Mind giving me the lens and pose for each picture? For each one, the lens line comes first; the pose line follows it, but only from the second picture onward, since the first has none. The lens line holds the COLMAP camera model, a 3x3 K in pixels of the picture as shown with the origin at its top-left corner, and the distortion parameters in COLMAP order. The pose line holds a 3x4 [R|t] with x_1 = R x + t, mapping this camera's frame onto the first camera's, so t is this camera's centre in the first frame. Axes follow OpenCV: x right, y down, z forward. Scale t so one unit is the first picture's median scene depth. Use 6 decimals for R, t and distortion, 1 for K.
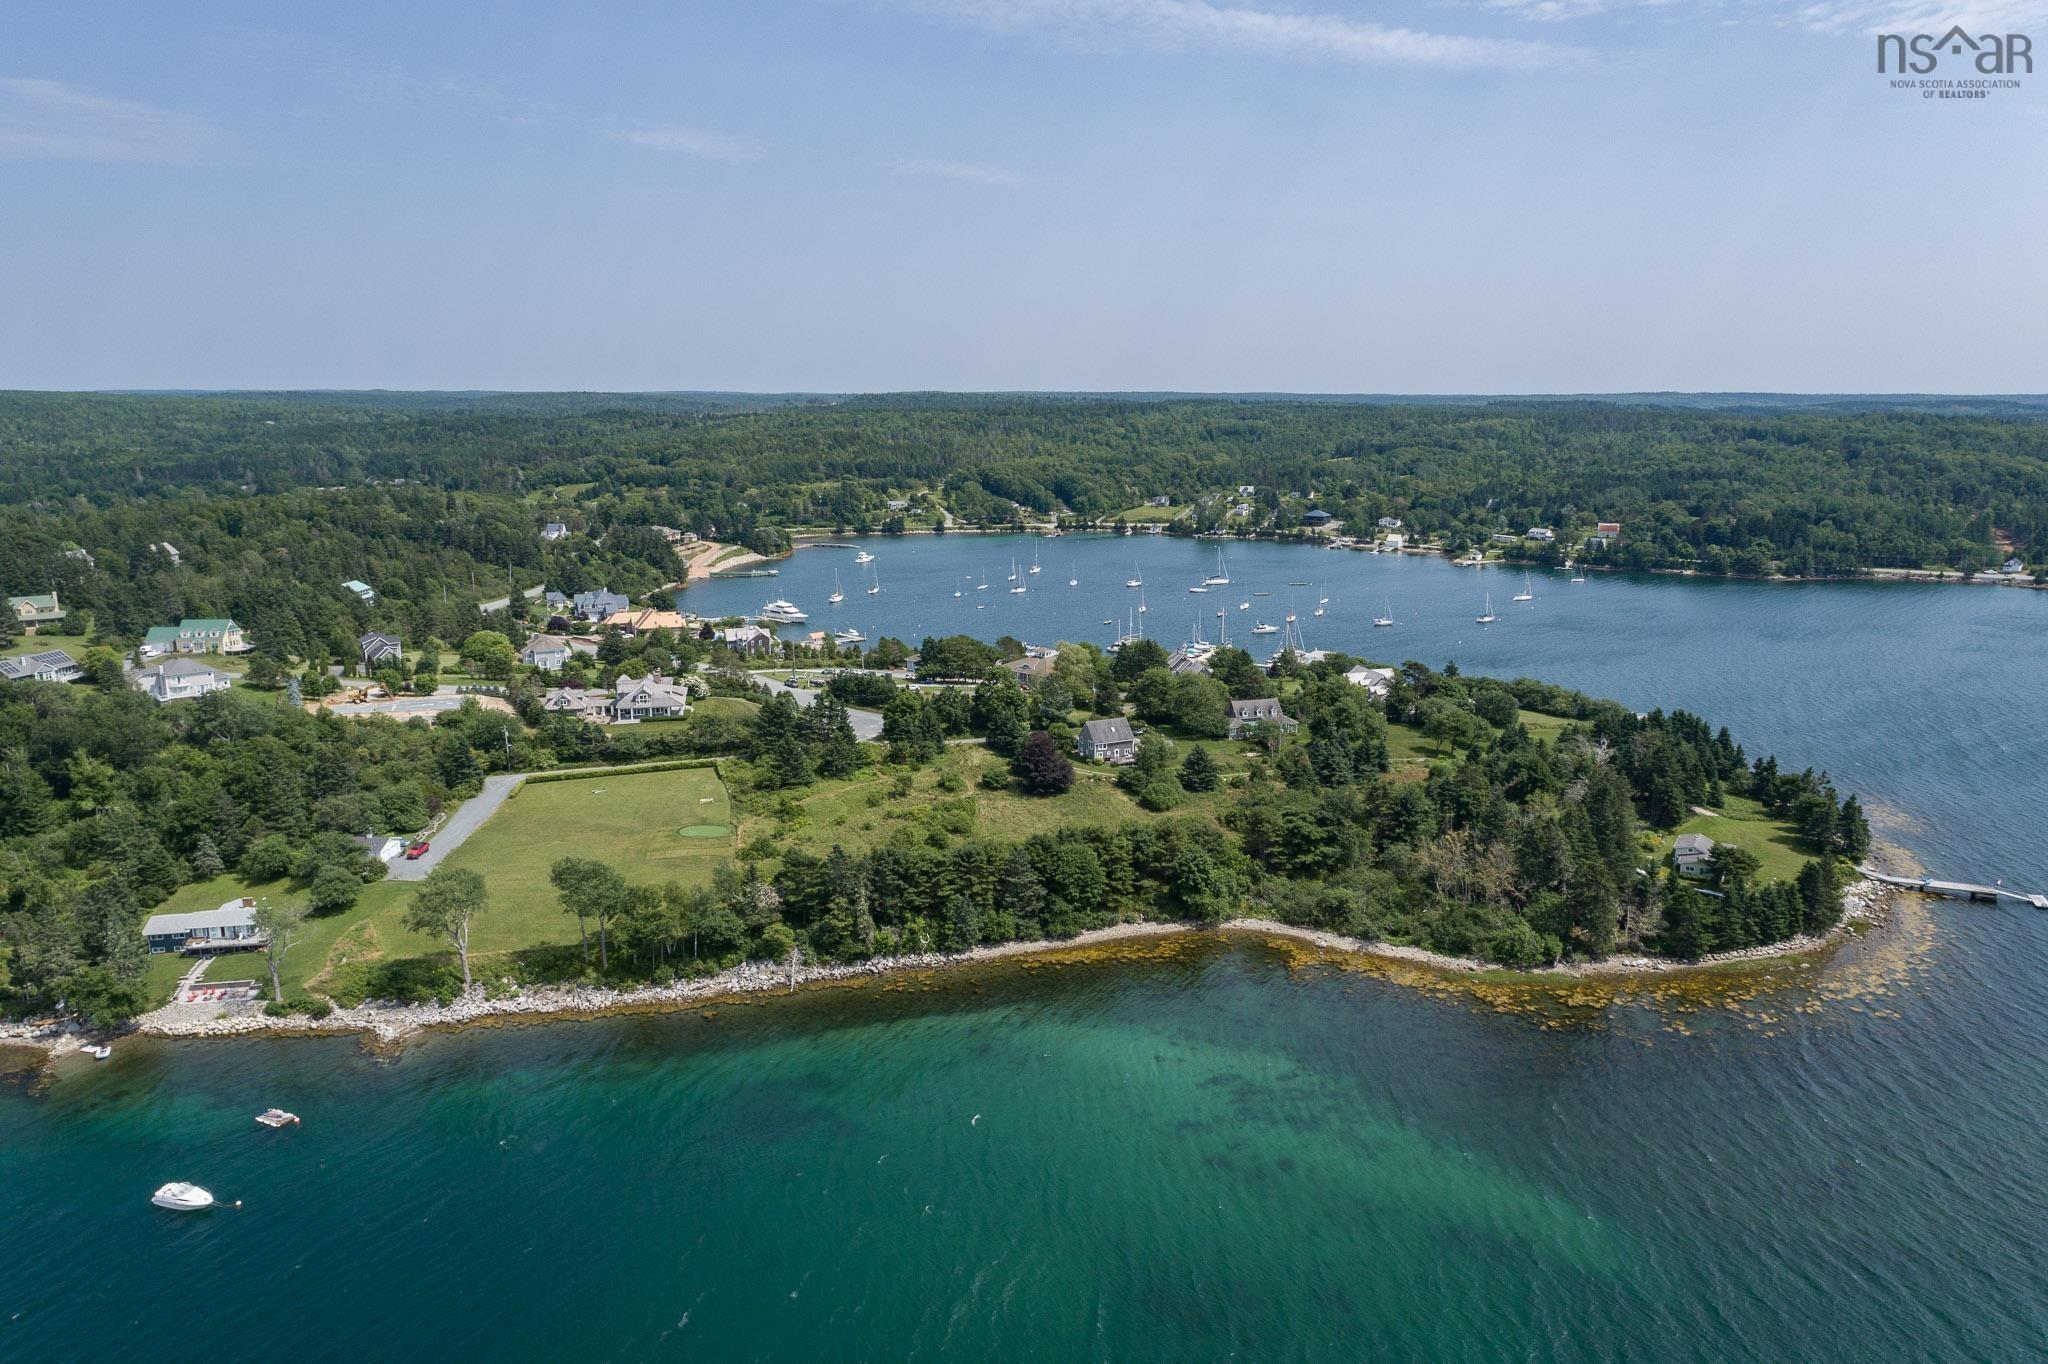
lens RADIAL K [[1388.3, 0, 1024.0], [0, 1388.3, 682.0], [0, 0, 1]] dist [-0.002167, 0.011259]
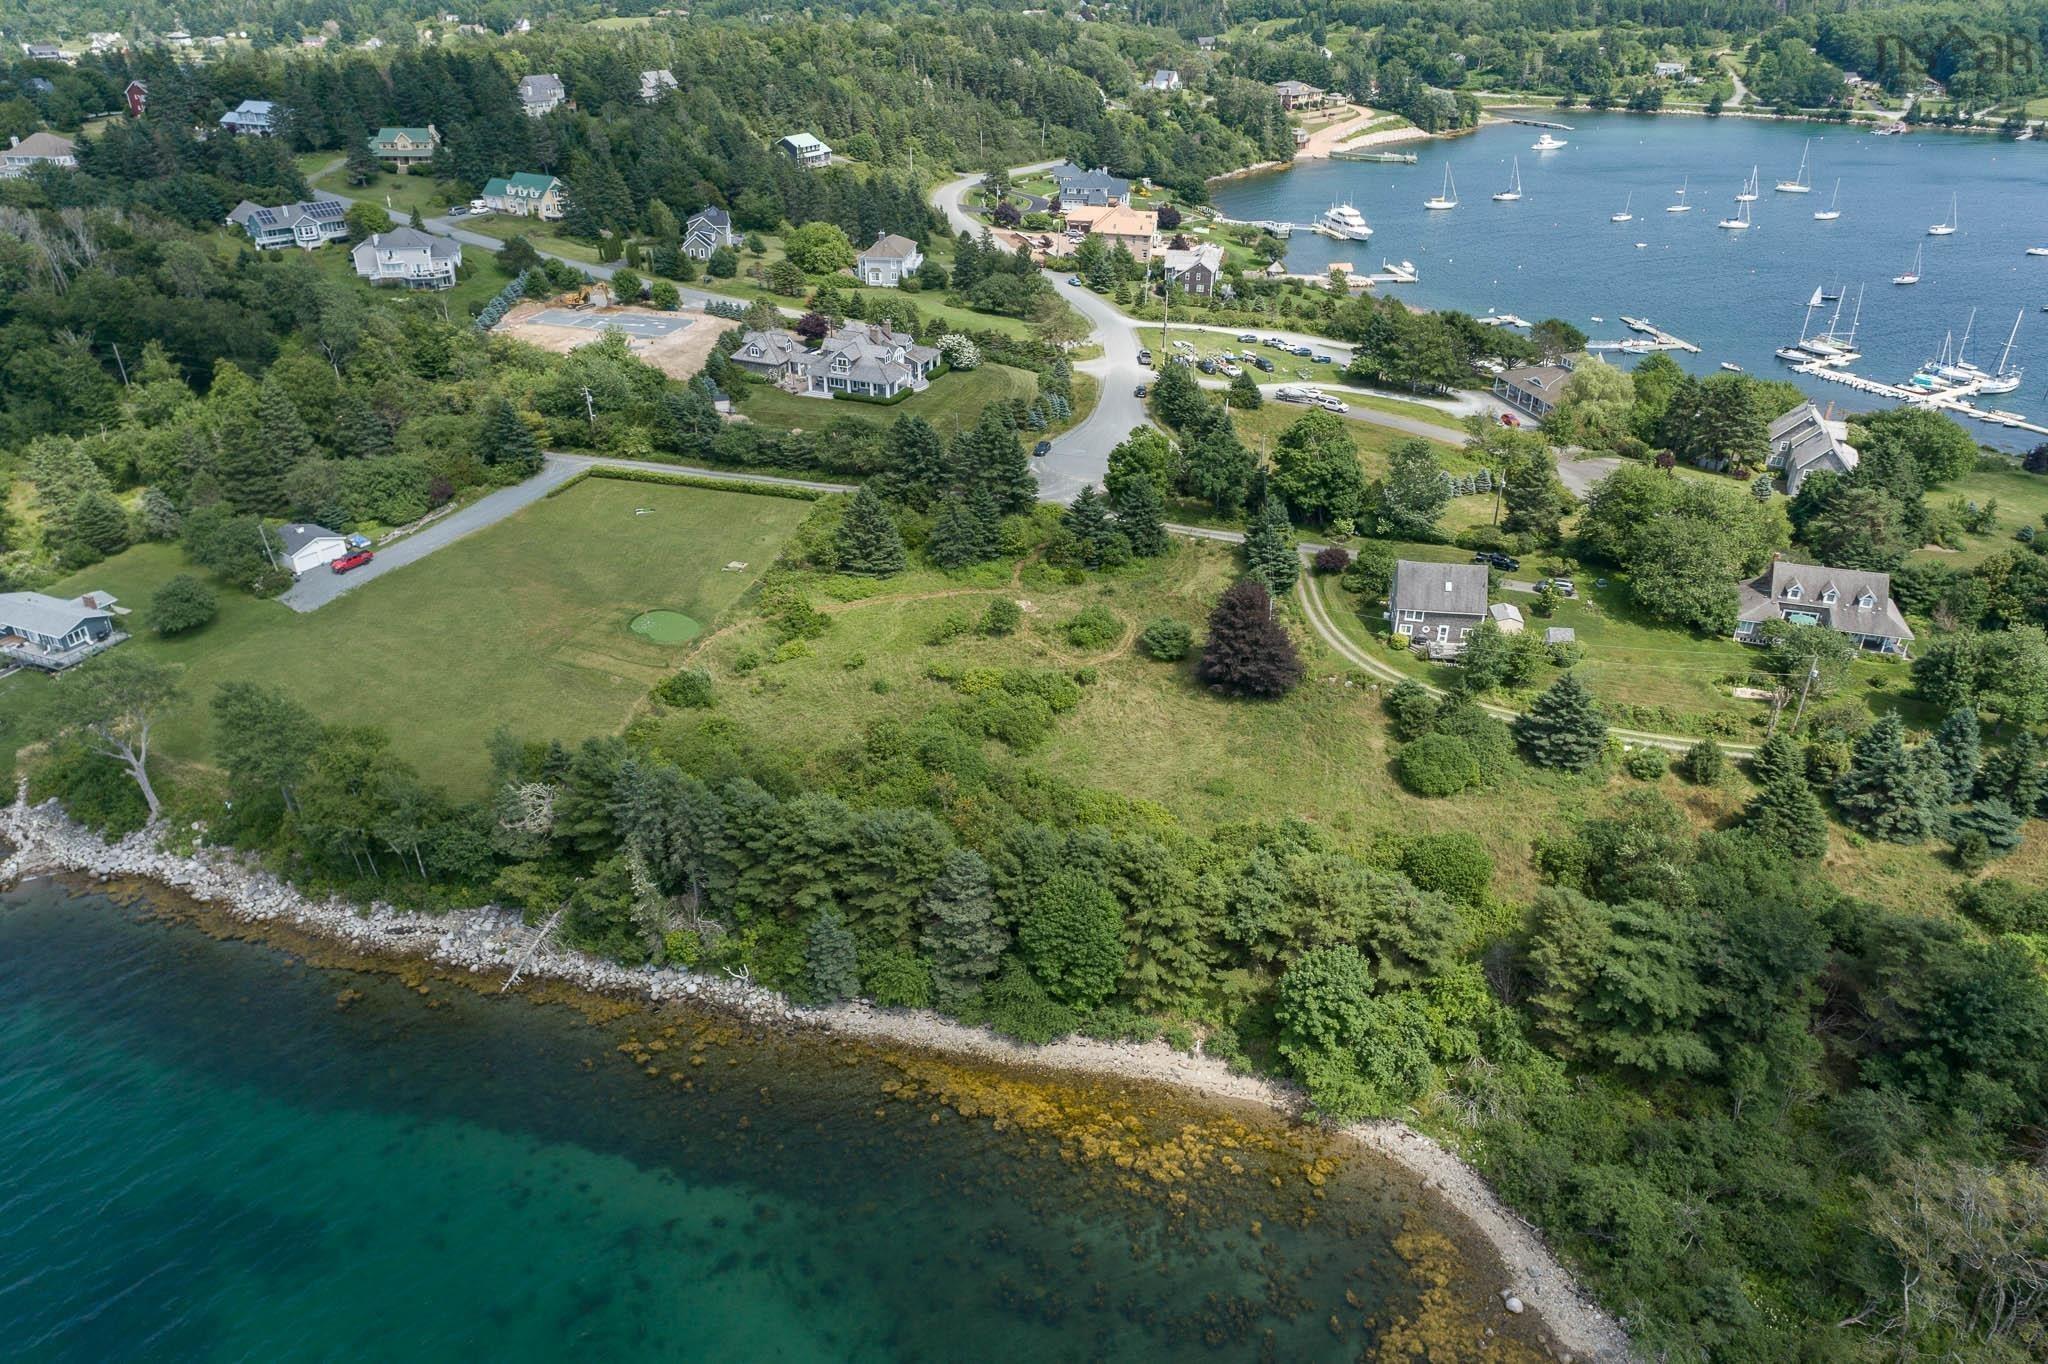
lens RADIAL K [[1388.3, 0, 1024.0], [0, 1388.3, 682.0], [0, 0, 1]] dist [-0.002167, 0.011259]
pose [[0.838809, 0.271016, -0.472175, 0.212730], [-0.117458, 0.936953, 0.329124, -0.096713], [0.531604, -0.220611, 0.817758, 0.552824]]
